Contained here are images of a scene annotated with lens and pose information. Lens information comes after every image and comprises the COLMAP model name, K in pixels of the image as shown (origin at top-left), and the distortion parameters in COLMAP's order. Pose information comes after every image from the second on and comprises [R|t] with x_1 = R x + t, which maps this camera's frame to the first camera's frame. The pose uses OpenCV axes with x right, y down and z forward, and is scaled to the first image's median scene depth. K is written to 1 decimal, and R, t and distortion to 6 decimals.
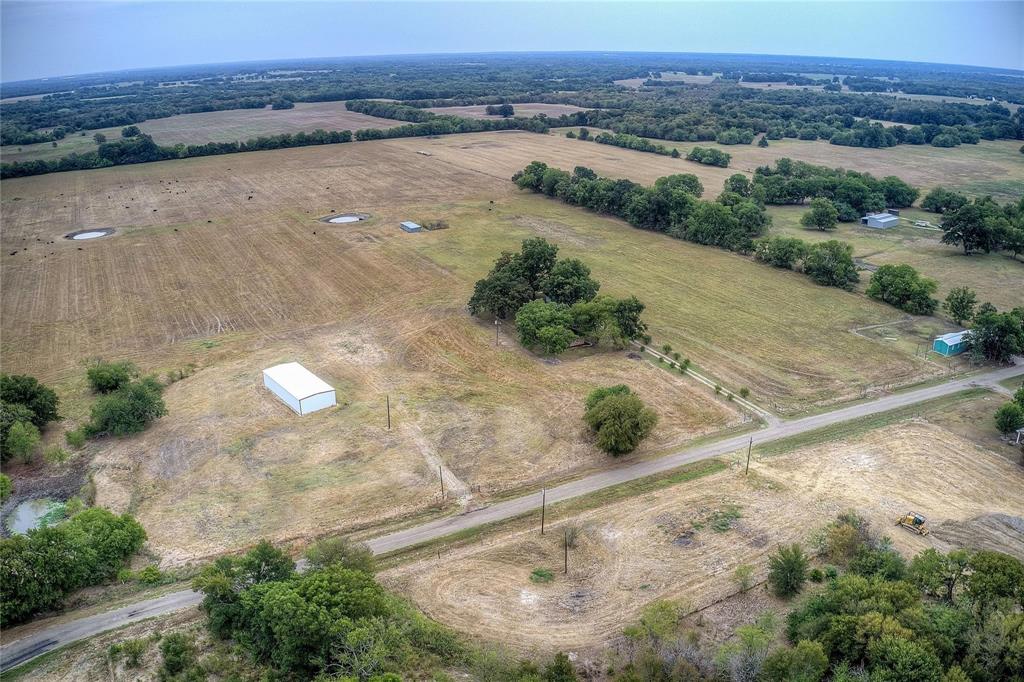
lens RADIAL K [[785.8, 0, 512.0], [0, 785.8, 341.0], [0, 0, 1]] dist [-0.162862, 0.010079]
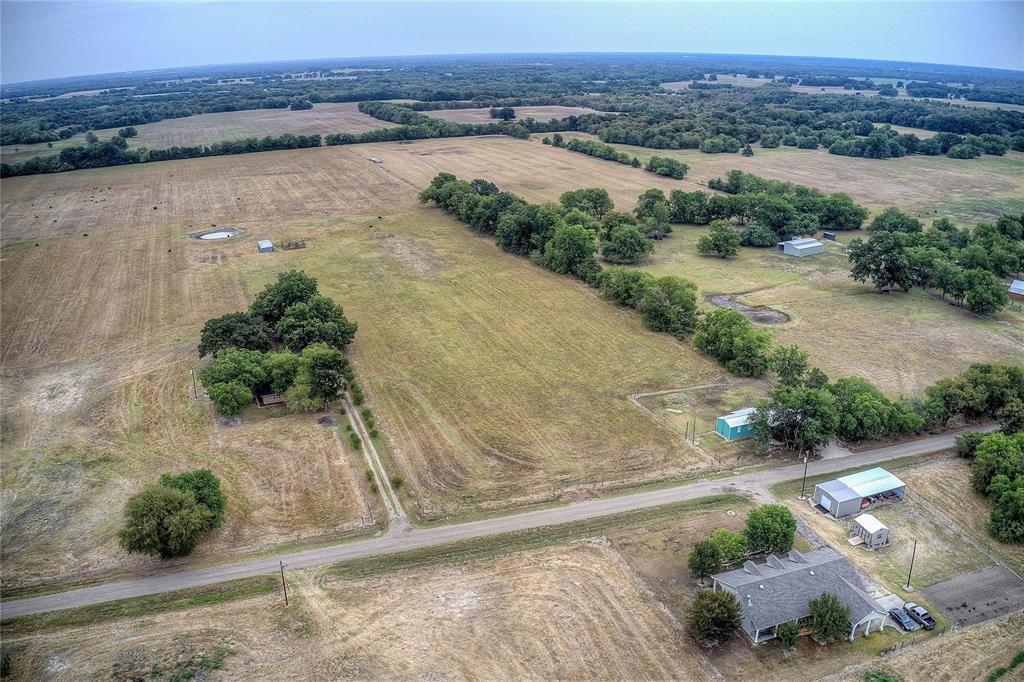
lens RADIAL K [[785.8, 0, 512.0], [0, 785.8, 341.0], [0, 0, 1]] dist [-0.162862, 0.010079]
pose [[0.994691, 0.035210, -0.096695, 0.136936], [-0.035231, 0.999378, 0.001487, -0.023511], [0.096688, 0.001928, 0.995313, 0.059601]]
